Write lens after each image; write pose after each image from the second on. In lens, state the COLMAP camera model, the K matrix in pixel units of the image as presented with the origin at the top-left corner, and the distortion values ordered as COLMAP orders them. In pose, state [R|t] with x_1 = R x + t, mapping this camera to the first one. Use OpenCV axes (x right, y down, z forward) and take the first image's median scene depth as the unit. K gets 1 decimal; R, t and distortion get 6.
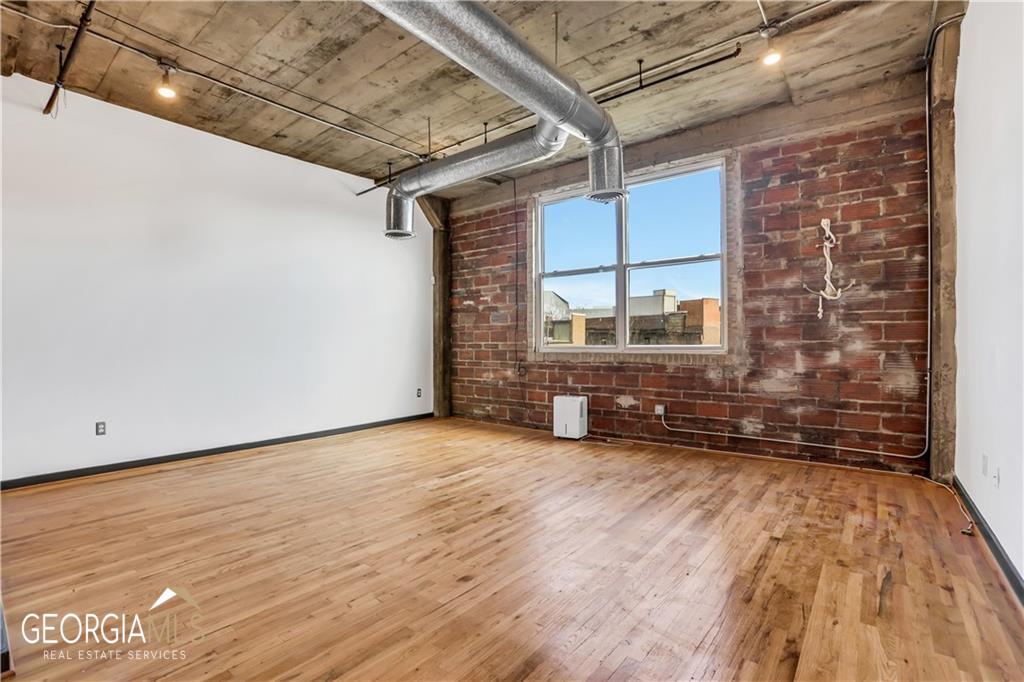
lens RADIAL K [[479.6, 0, 516.9], [0, 479.6, 341.4], [0, 0, 1]] dist [-0.082177, 0.033928]
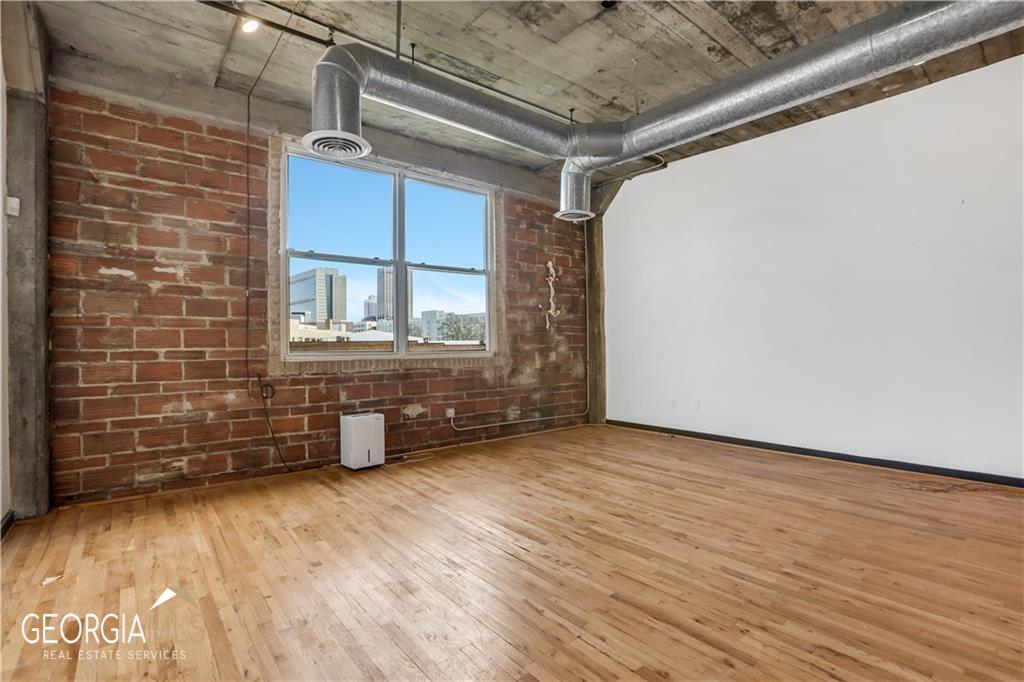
lens RADIAL K [[479.6, 0, 516.9], [0, 479.6, 341.4], [0, 0, 1]] dist [-0.082177, 0.033928]
pose [[0.210588, 0.009102, 0.977533, -0.654953], [0.004169, 0.999939, -0.010208, 0.001395], [-0.977566, 0.006226, 0.210537, 0.625738]]
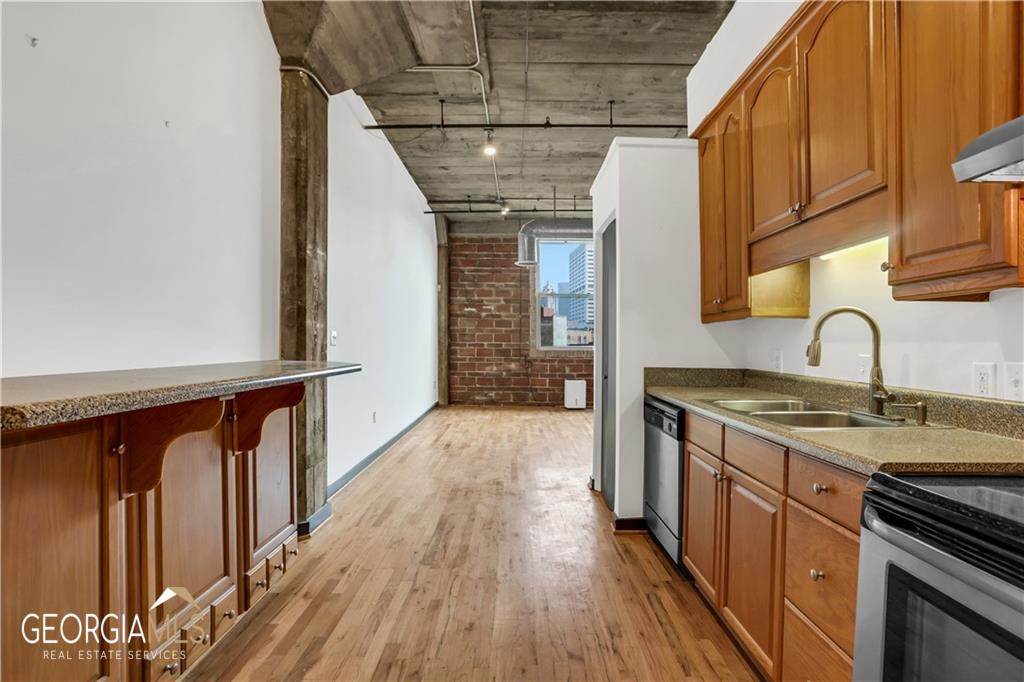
lens RADIAL K [[509.5, 0, 511.0], [0, 509.5, 353.0], [0, 0, 1]] dist [-0.125494, 0.043604]
pose [[0.796382, -0.000393, 0.604793, -1.062110], [-0.012573, 0.999773, 0.017206, 0.007834], [-0.604663, -0.021307, 0.796196, -0.129755]]
